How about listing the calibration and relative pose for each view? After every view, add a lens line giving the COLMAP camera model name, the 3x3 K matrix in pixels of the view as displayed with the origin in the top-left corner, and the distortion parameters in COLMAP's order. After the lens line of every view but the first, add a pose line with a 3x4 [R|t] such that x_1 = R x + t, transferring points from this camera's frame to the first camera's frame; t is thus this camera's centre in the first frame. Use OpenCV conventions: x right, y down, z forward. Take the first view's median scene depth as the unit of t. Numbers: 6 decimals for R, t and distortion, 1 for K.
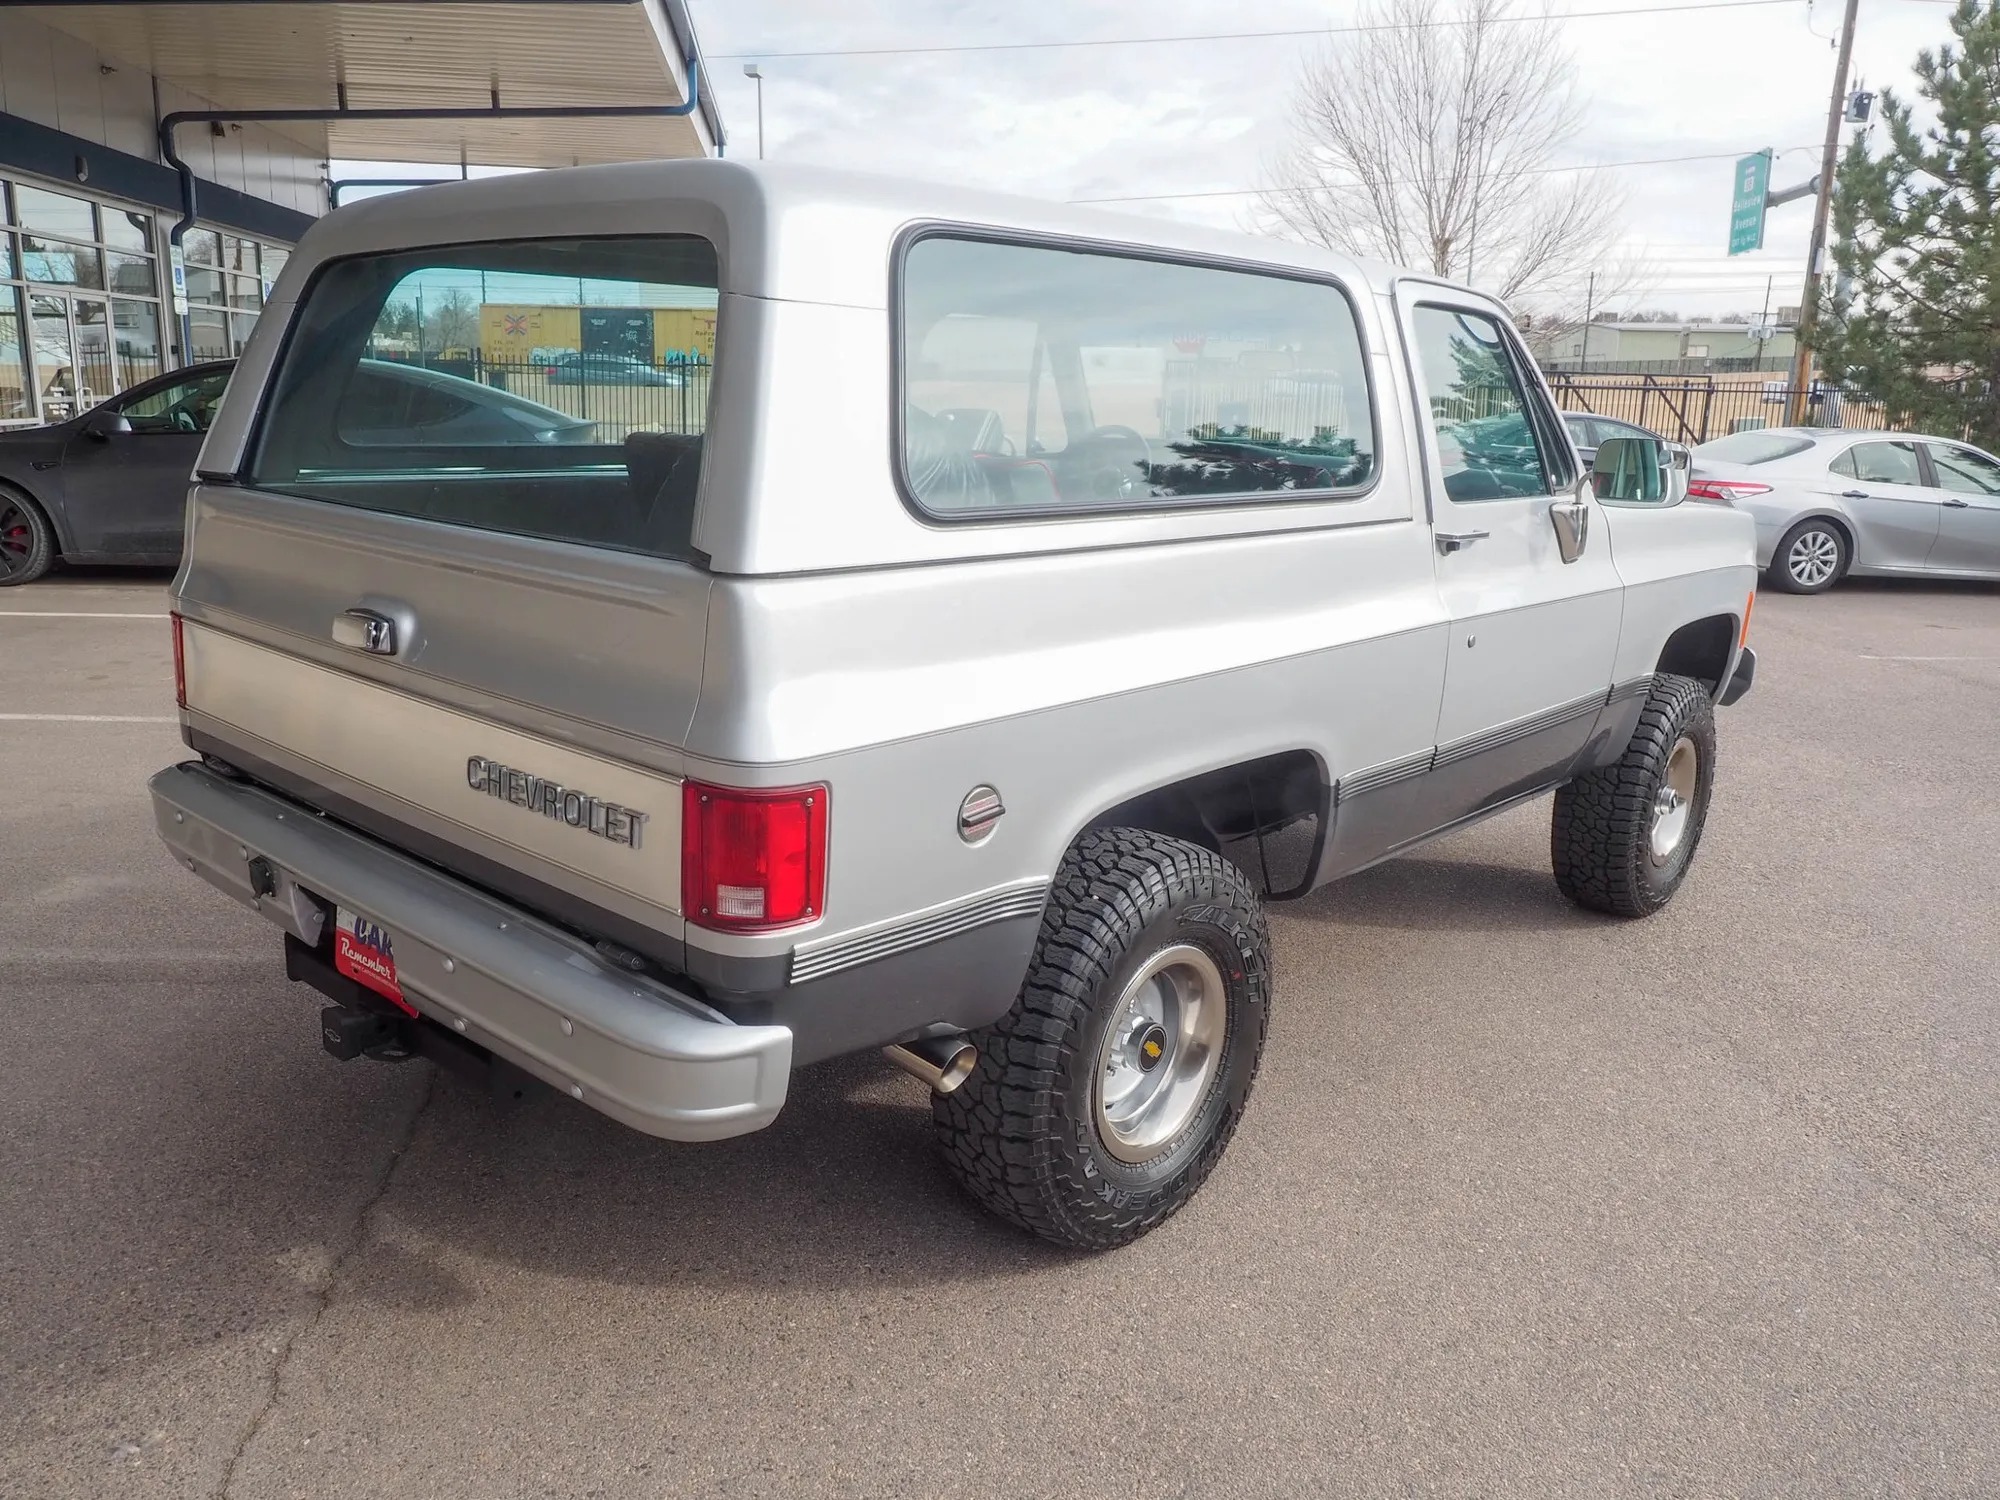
lens RADIAL K [[1552.6, 0, 1007.4], [0, 1552.6, 775.7], [0, 0, 1]] dist [-0.000763, -0.007779]
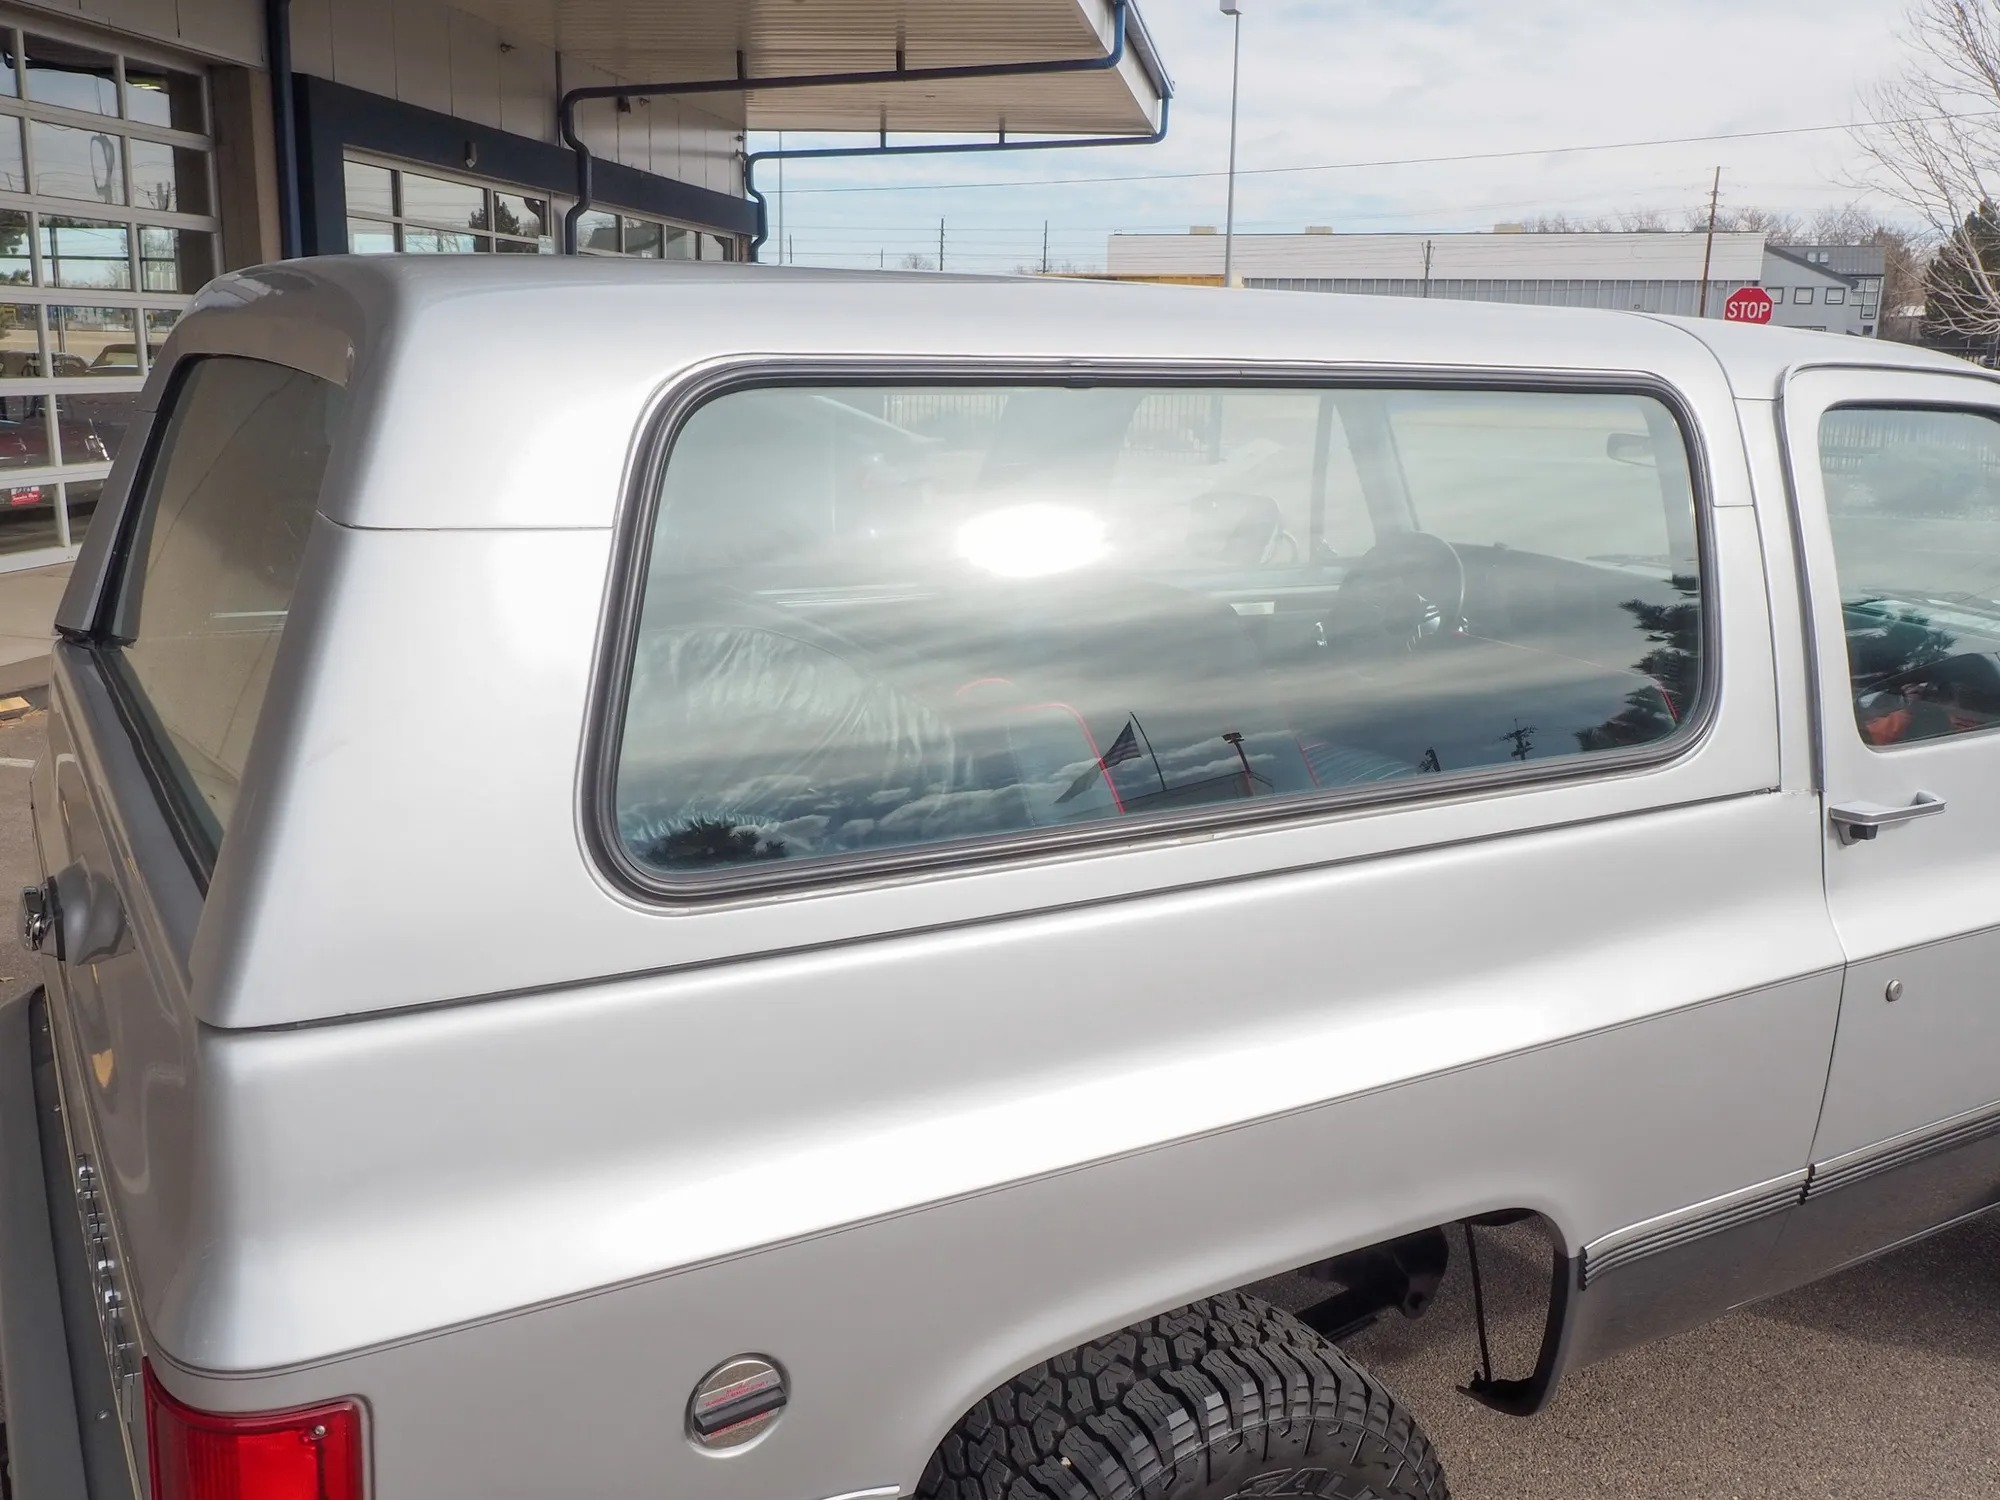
lens RADIAL K [[1744.2, 0, 1000.0], [0, 1744.2, 750.0], [0, 0, 1]] dist [0.014333, -0.017271]
pose [[0.954303, 0.068259, -0.290940, 0.049968], [-0.074158, 0.997203, -0.009284, -0.044074], [0.289493, 0.030435, 0.956696, 0.084218]]
